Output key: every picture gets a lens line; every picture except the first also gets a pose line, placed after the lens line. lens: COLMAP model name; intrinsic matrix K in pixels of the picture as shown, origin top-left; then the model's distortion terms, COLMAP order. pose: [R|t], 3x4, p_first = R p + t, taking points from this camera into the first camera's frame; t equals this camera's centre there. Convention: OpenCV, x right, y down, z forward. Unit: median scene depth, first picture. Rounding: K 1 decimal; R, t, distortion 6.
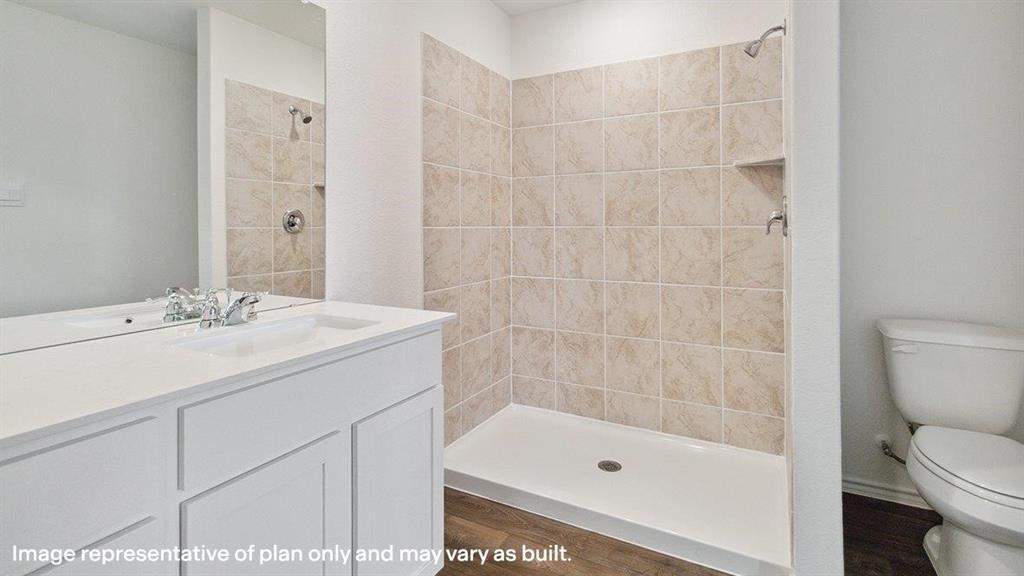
lens RADIAL K [[485.8, 0, 510.2], [0, 485.8, 271.2], [0, 0, 1]] dist [0.000408, 0.000482]
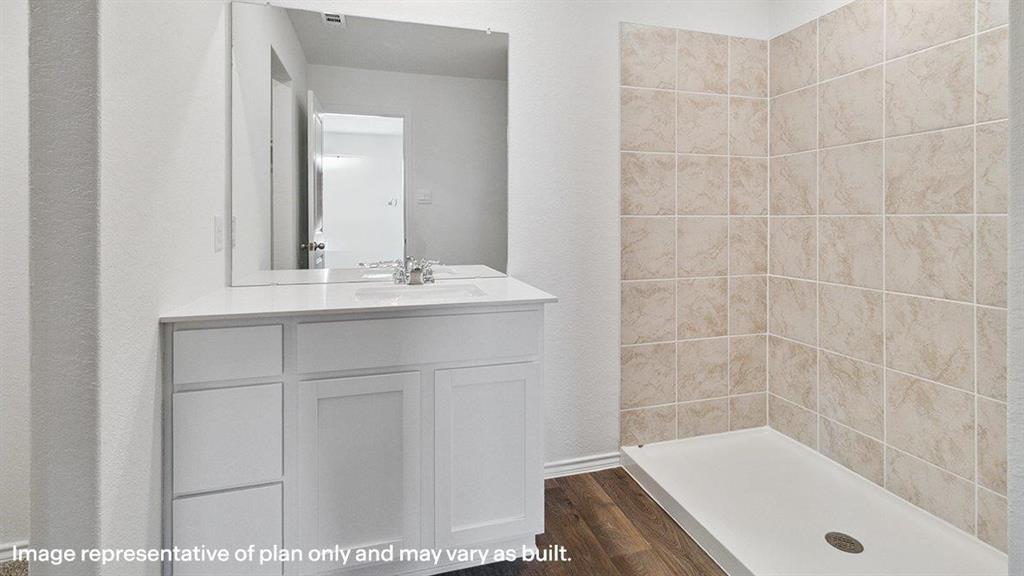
lens RADIAL K [[474.8, 0, 512.2], [0, 474.8, 265.6], [0, 0, 1]] dist [0.002030, 0.000223]
pose [[0.698089, 0.073119, -0.712268, 0.306053], [-0.067190, 0.997072, 0.036503, -0.006477], [0.712852, 0.022375, 0.700958, 0.121127]]
